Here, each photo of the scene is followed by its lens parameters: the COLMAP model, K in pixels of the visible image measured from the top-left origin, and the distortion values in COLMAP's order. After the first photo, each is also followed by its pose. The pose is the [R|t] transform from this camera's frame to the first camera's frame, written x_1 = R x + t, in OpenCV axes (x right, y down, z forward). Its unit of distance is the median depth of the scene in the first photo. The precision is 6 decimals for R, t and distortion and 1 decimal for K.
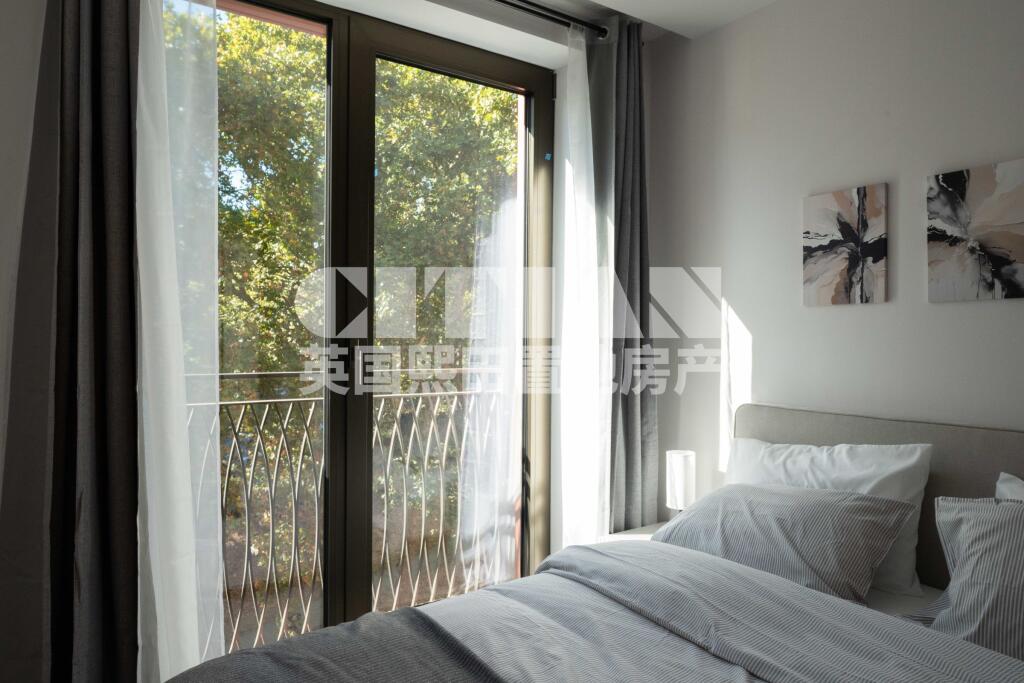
lens RADIAL K [[678.6, 0, 512.0], [0, 678.6, 341.5], [0, 0, 1]] dist [-0.003752, 0.001533]
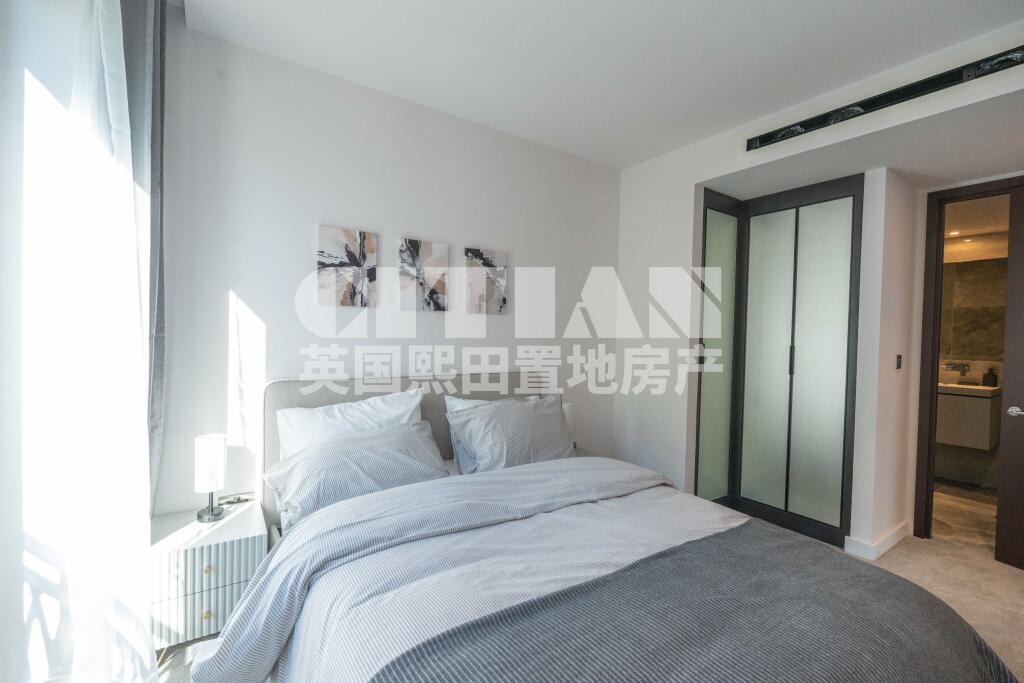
lens RADIAL K [[450.5, 0, 512.0], [0, 450.5, 341.5], [0, 0, 1]] dist [0.016588, -0.000244]
pose [[0.001655, -0.030803, 0.999524, -0.537149], [-0.019002, 0.999344, 0.030828, -0.014670], [-0.999818, -0.019044, 0.001068, 0.661849]]
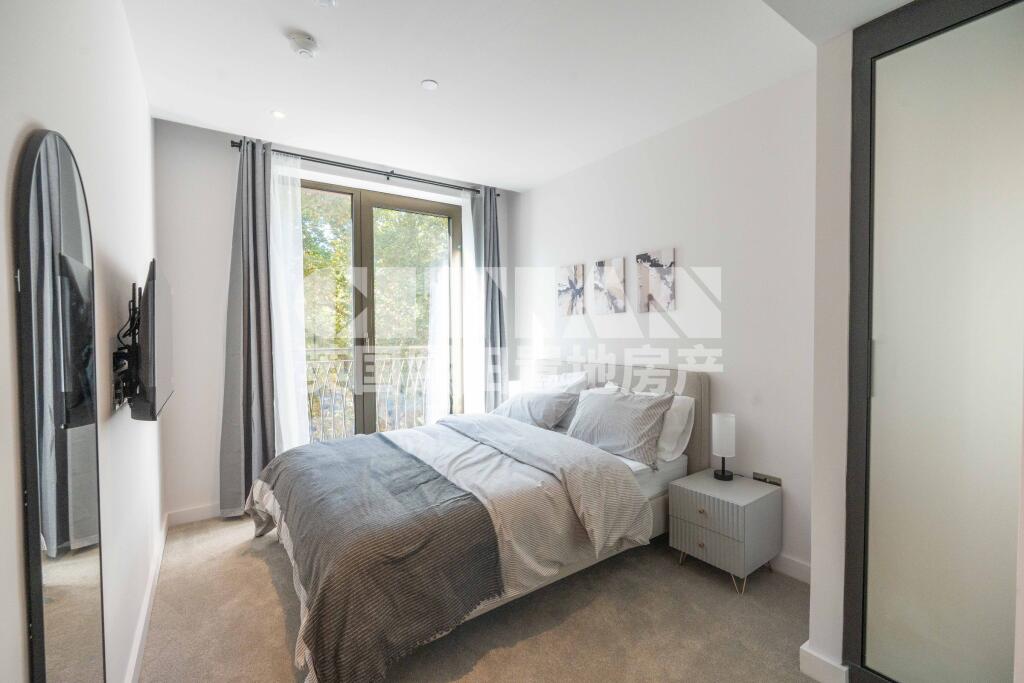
lens RADIAL K [[450.5, 0, 512.0], [0, 450.5, 341.5], [0, 0, 1]] dist [0.016588, -0.000244]
pose [[0.999822, -0.016748, -0.008673, 0.309492], [0.016932, 0.999625, 0.021538, -0.000025], [0.008309, -0.021681, 0.999730, -0.592659]]
